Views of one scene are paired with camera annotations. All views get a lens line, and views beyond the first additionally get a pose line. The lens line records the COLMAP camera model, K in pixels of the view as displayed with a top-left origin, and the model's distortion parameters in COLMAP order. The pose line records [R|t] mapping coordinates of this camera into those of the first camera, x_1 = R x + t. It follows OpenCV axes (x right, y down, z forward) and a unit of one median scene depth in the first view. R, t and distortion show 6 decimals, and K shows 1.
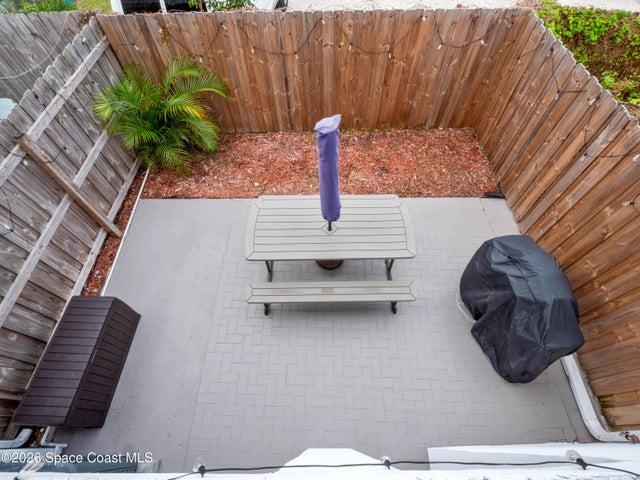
lens RADIAL K [[314.8, 0, 324.2], [0, 314.8, 234.9], [0, 0, 1]] dist [-0.011121, -0.001530]
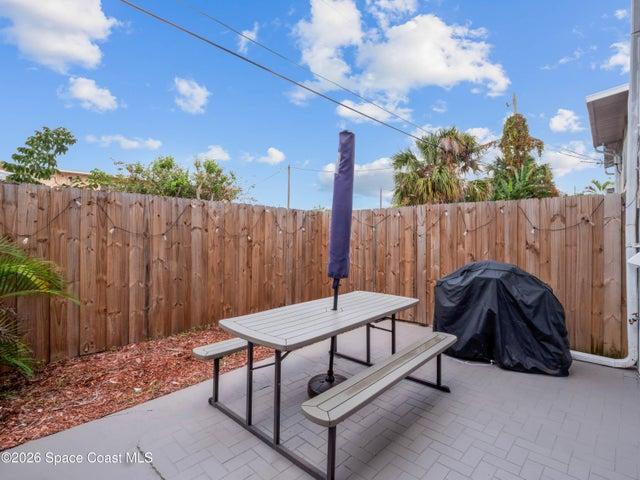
lens RADIAL K [[314.8, 0, 323.4], [0, 314.8, 235.4], [0, 0, 1]] dist [-0.011121, -0.001530]
pose [[0.678058, 0.006350, 0.734981, -0.436663], [0.606323, 0.560396, -0.564206, 0.228419], [-0.415463, 0.828200, 0.376131, 0.432057]]
